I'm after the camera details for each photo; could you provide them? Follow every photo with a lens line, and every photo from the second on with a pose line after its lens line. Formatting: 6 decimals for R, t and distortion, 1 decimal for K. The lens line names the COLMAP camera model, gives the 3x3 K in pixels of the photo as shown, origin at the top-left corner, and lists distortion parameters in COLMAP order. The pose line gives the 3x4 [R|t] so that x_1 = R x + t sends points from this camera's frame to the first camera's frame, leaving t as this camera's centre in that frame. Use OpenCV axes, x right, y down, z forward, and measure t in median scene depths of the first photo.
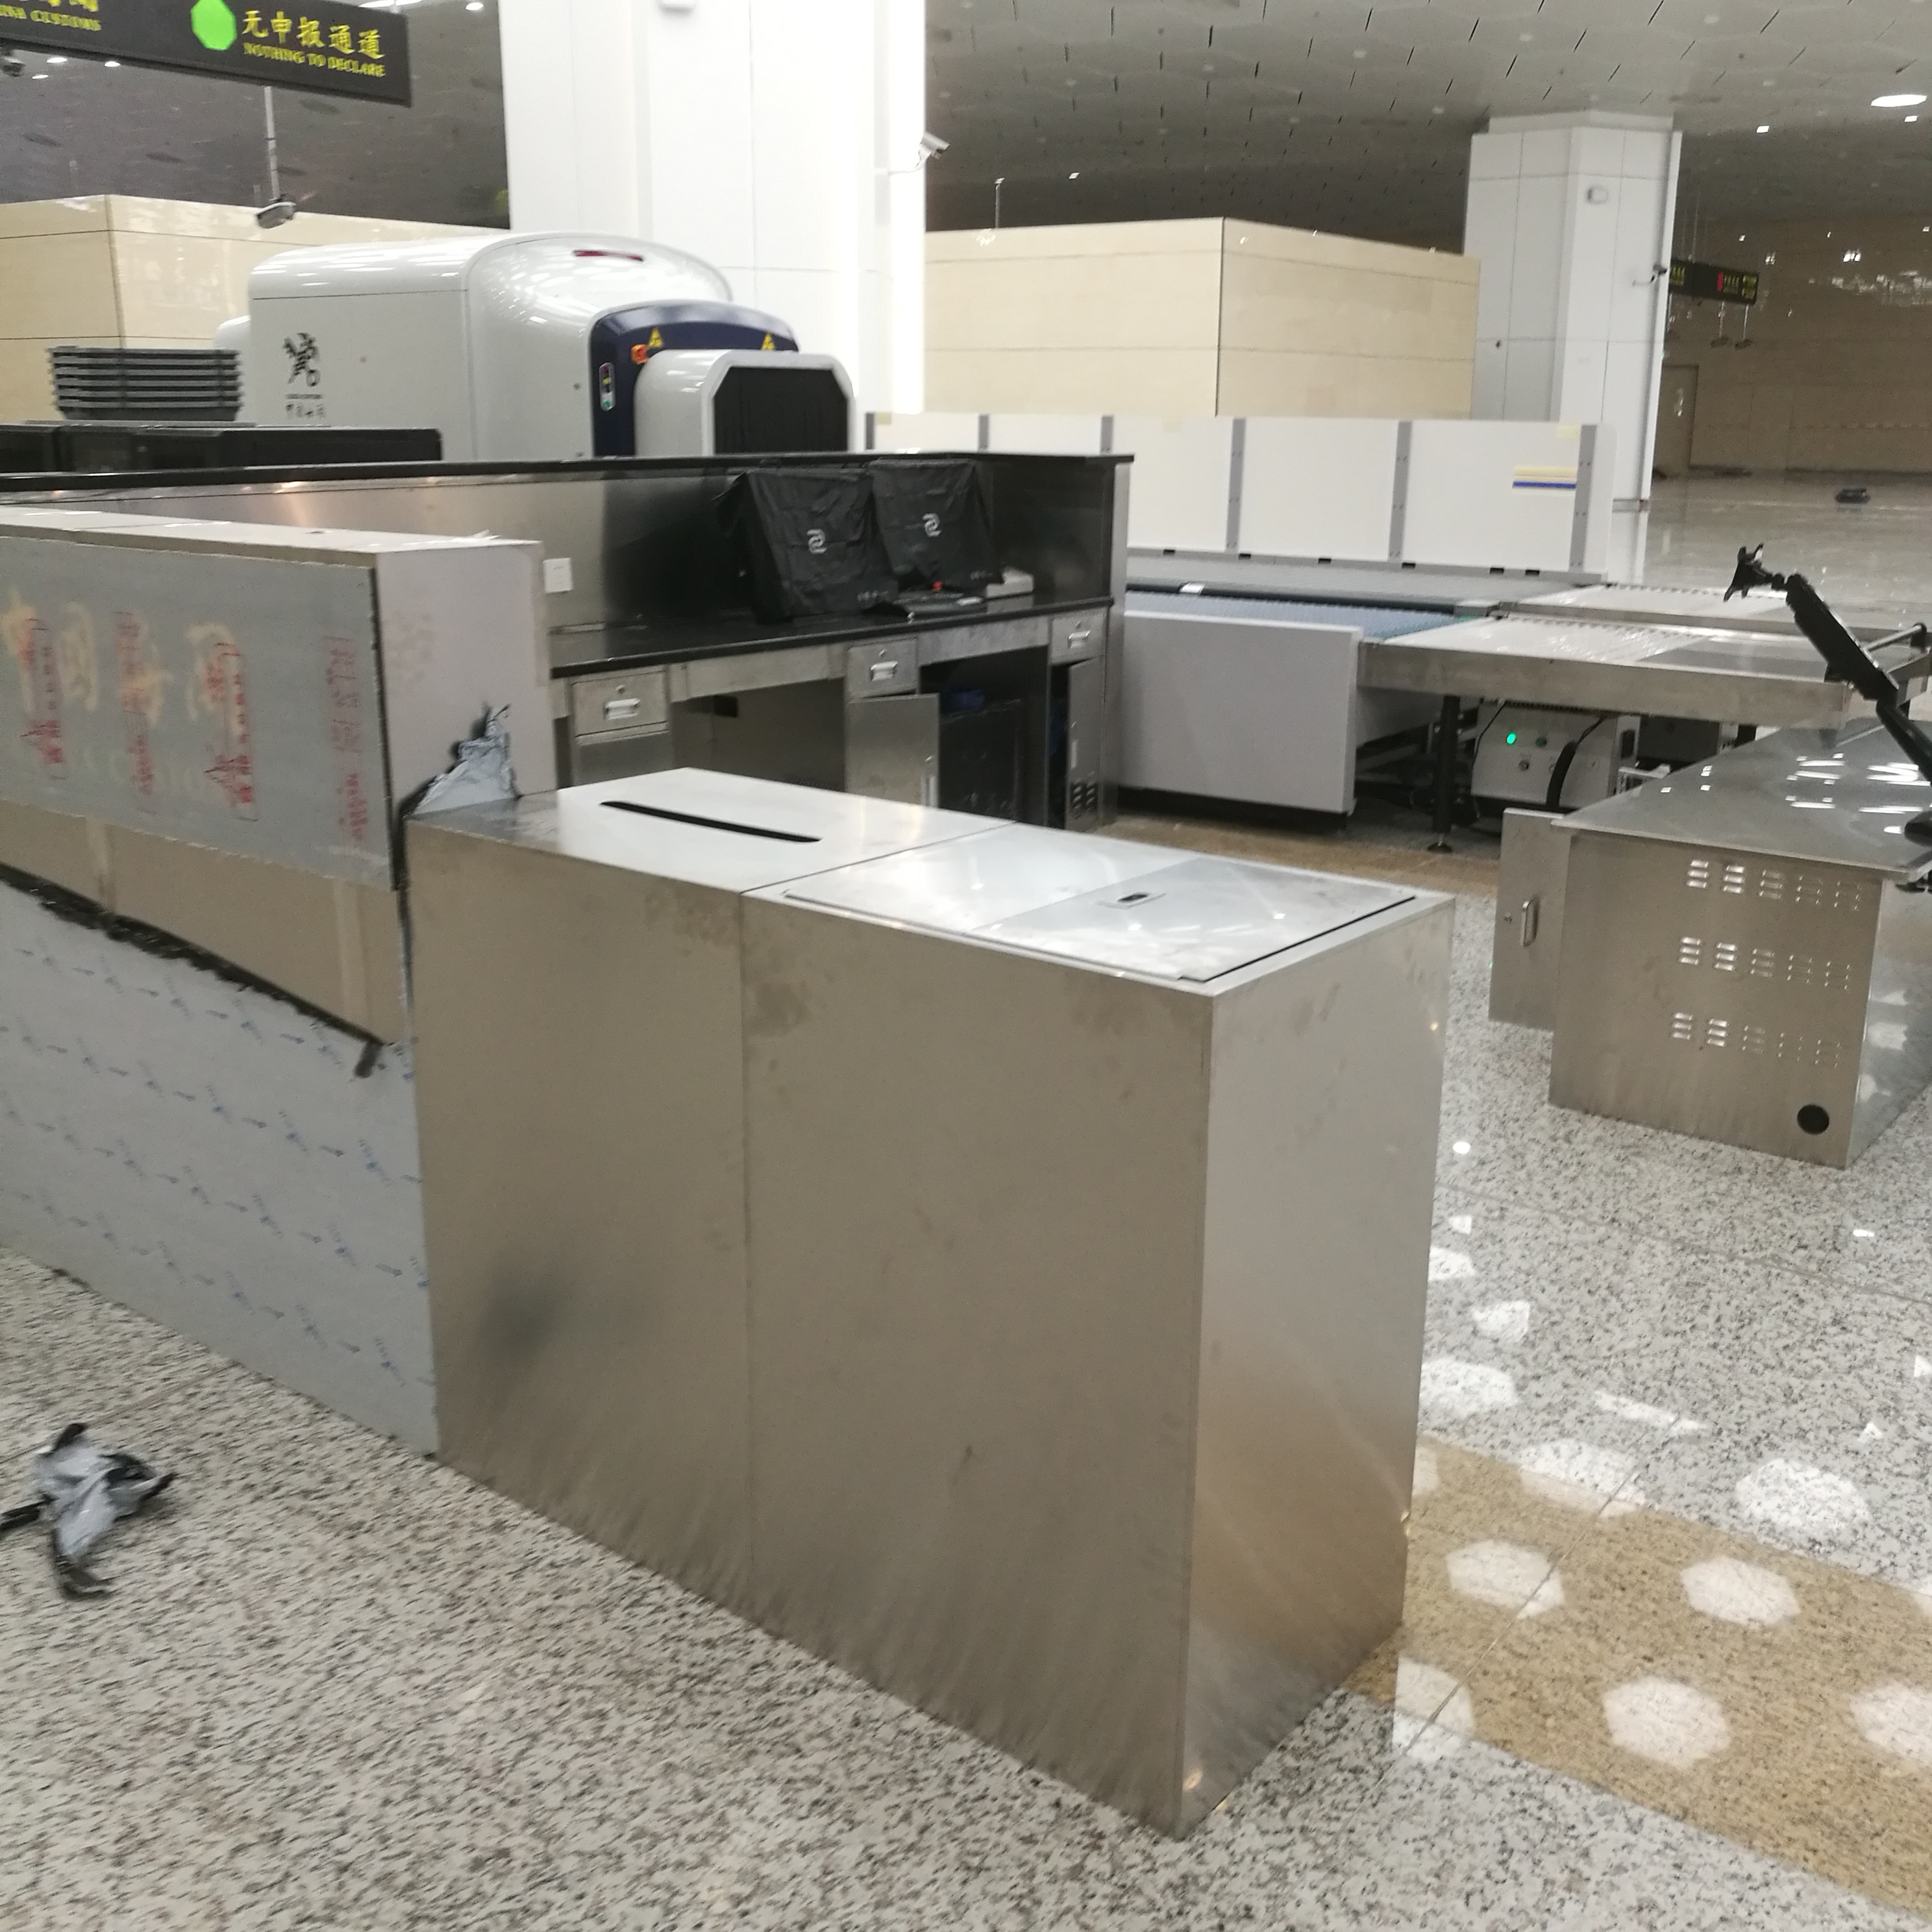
lens RADIAL K [[2009.9, 0, 966.6], [0, 2009.9, 966.2], [0, 0, 1]] dist [-0.007997, 0.000000]
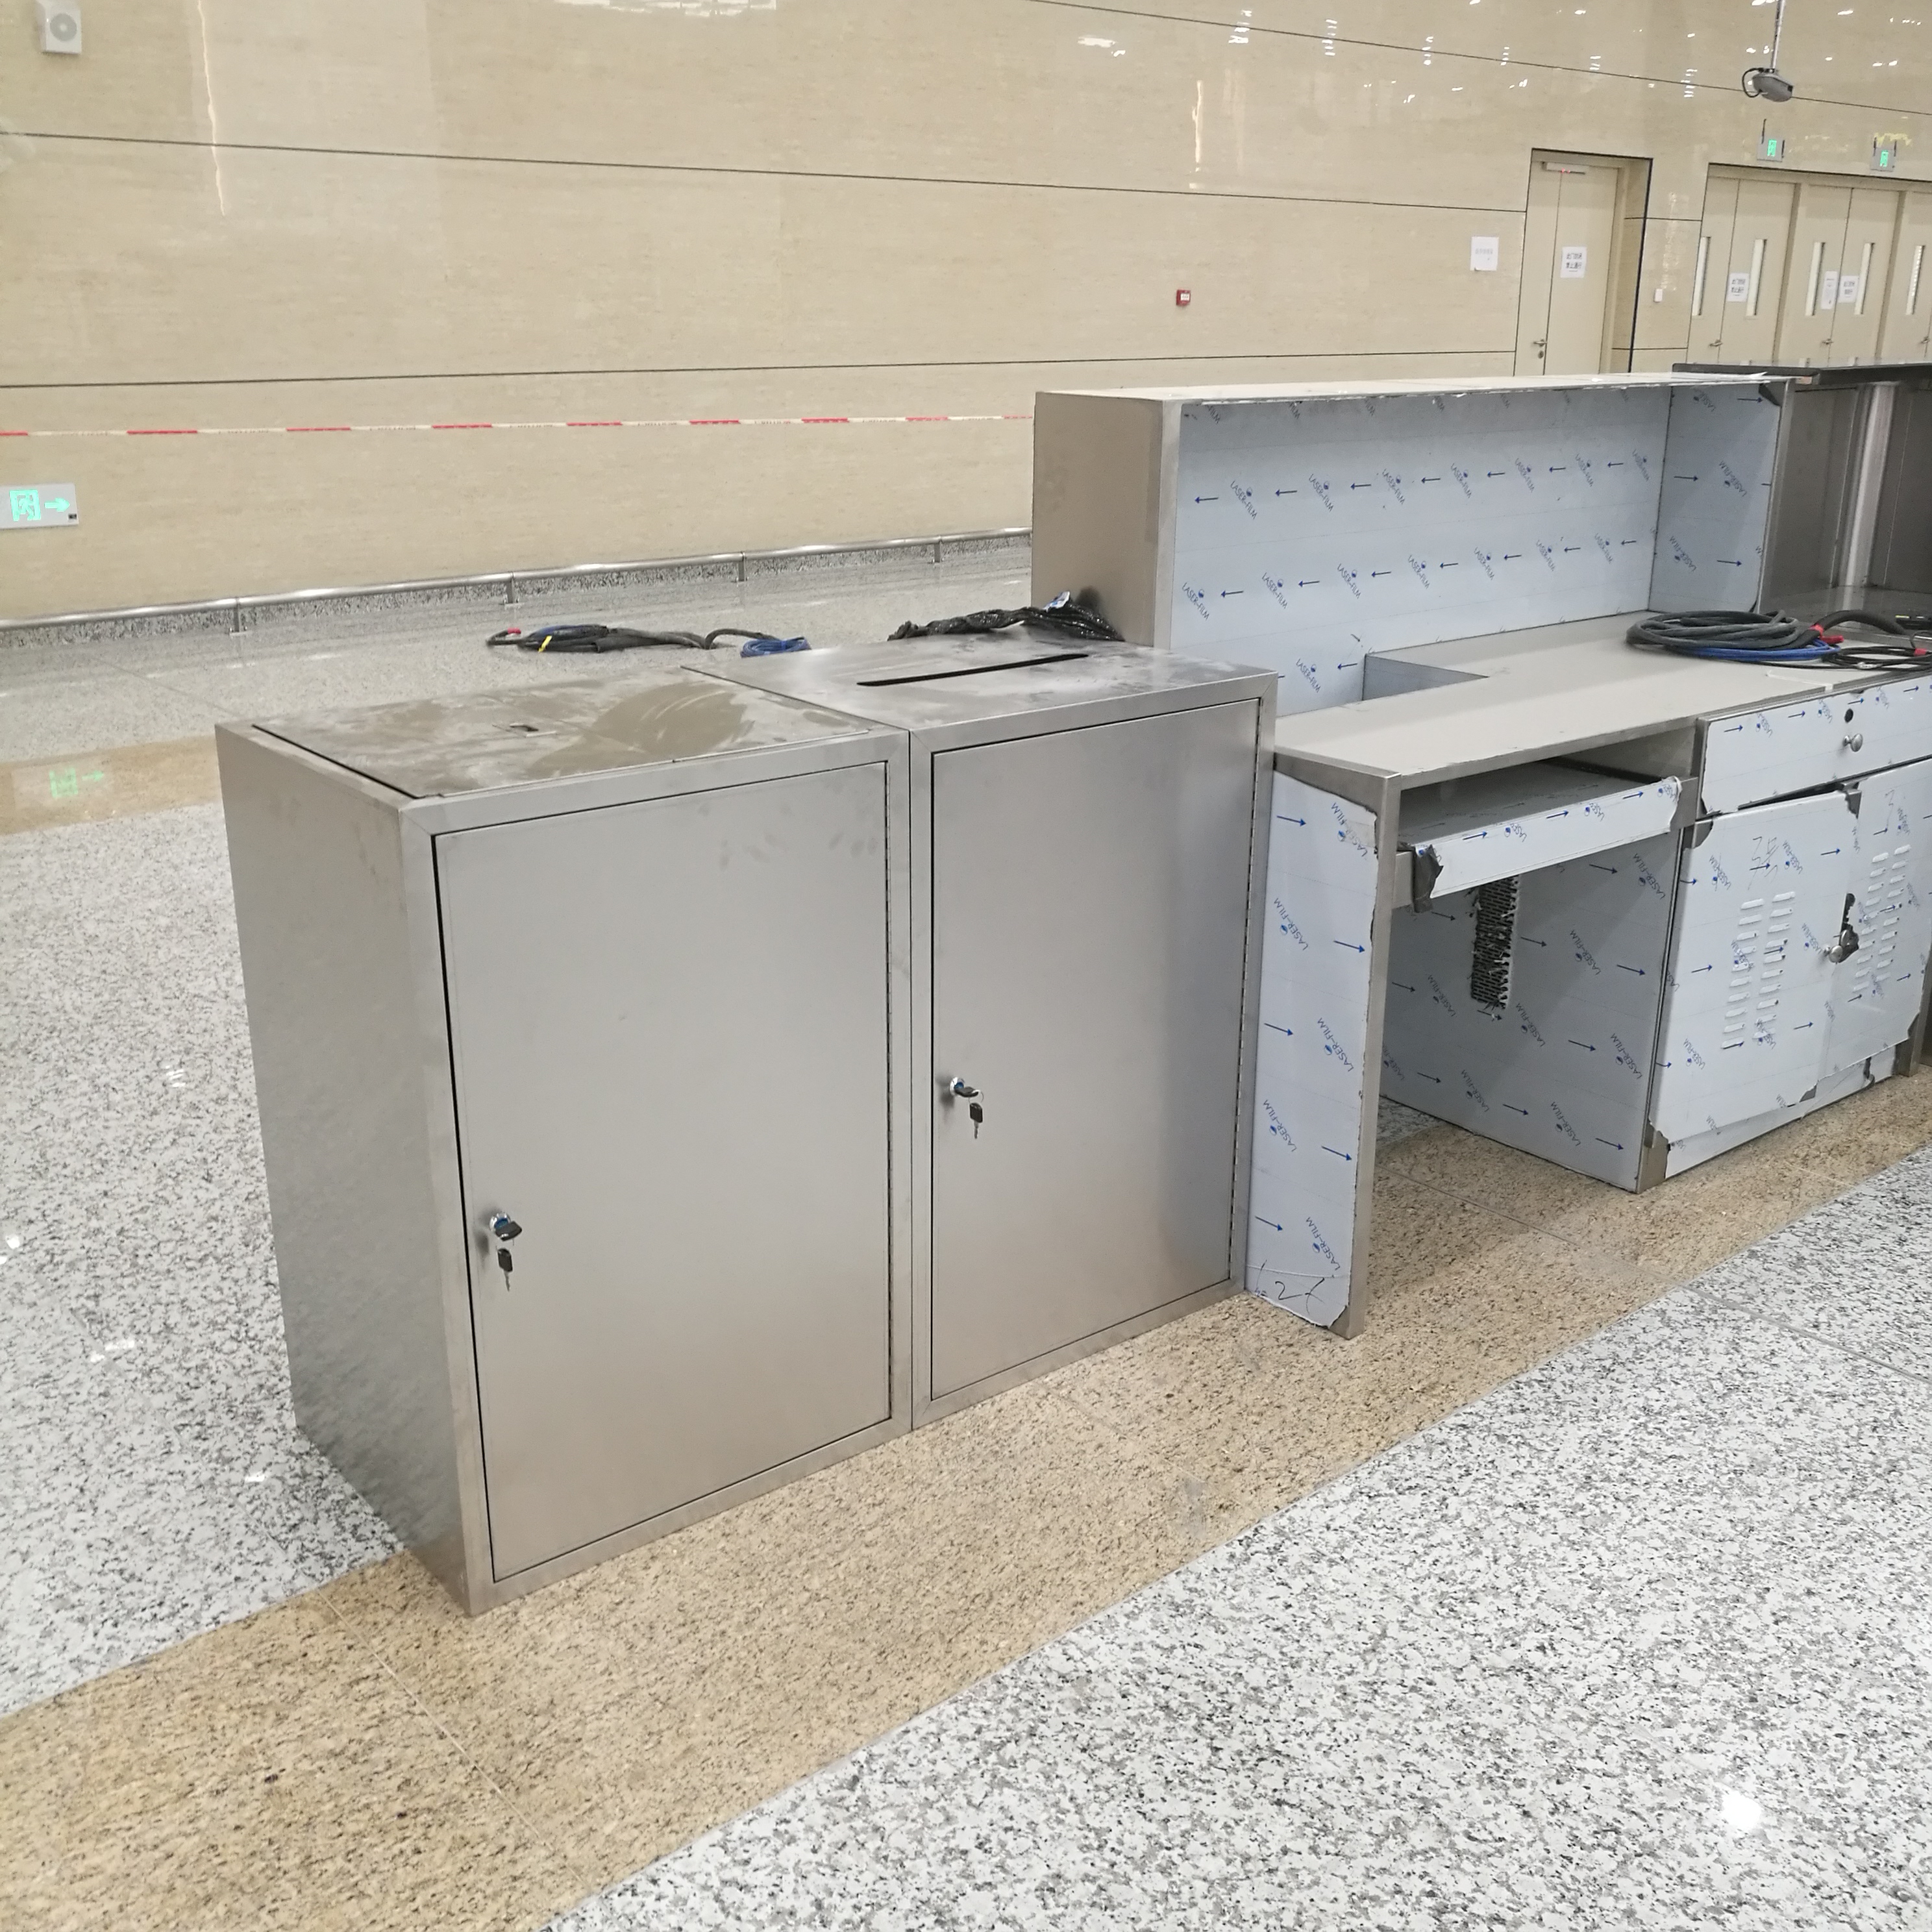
lens RADIAL K [[2009.9, 0, 966.2], [0, 2009.9, 967.0], [0, 0, 1]] dist [-0.007997, 0.000000]
pose [[-0.228531, 0.293125, -0.928359, 1.050020], [-0.268265, 0.897715, 0.349487, -0.348425], [0.935846, 0.328915, -0.126521, 1.415242]]
